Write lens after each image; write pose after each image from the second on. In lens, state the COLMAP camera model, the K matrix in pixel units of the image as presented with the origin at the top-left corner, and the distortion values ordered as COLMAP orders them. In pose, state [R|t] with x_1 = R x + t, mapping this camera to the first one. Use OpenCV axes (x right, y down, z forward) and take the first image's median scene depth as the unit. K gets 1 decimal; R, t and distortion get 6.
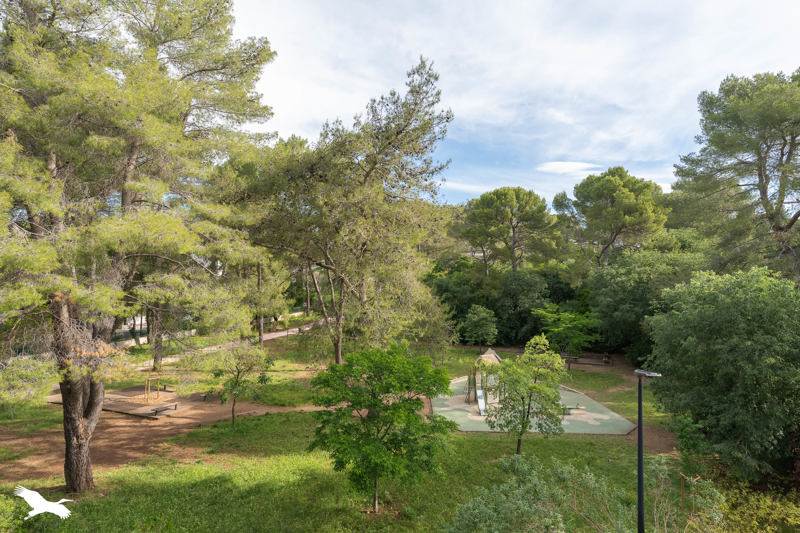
lens RADIAL K [[426.3, 0, 420.7], [0, 426.3, 262.4], [0, 0, 1]] dist [0.005771, -0.000791]
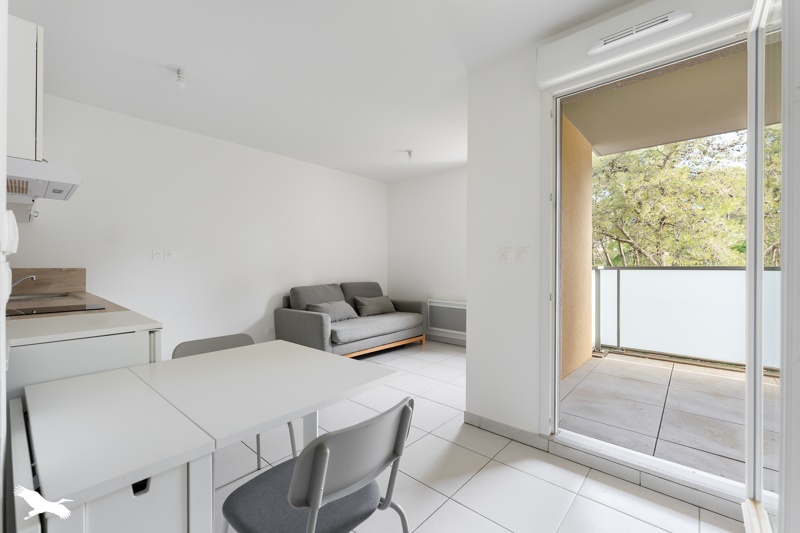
lens RADIAL K [[342.0, 0, 400.8], [0, 342.0, 267.3], [0, 0, 1]] dist [-0.000770, 0.000341]
pose [[0.728334, -0.004952, -0.685205, -0.017091], [0.050091, 0.997683, 0.046034, 0.011471], [0.683389, -0.067851, 0.726894, -0.189946]]
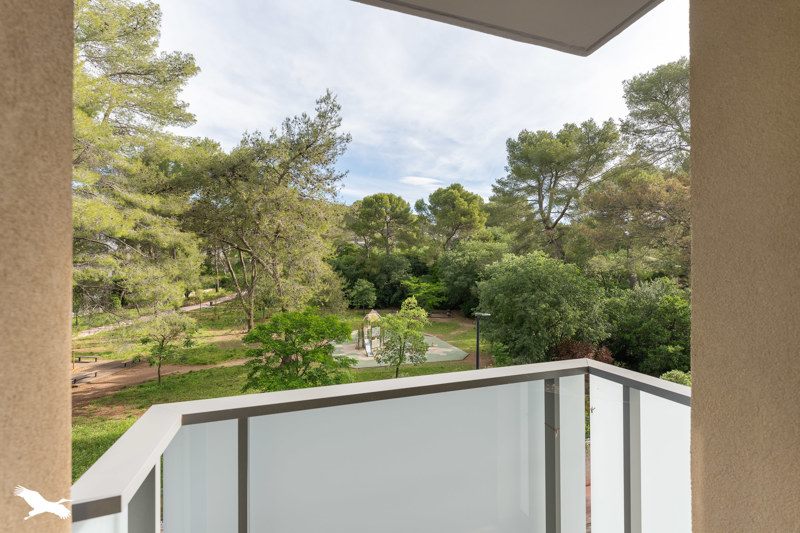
lens RADIAL K [[321.6, 0, 405.2], [0, 321.6, 265.0], [0, 0, 1]] dist [-0.003157, 0.000300]
pose [[0.958326, -0.008054, 0.285562, -0.046600], [-0.006053, 0.998806, 0.048483, 0.006774], [-0.285612, -0.048191, 0.957133, -0.035874]]
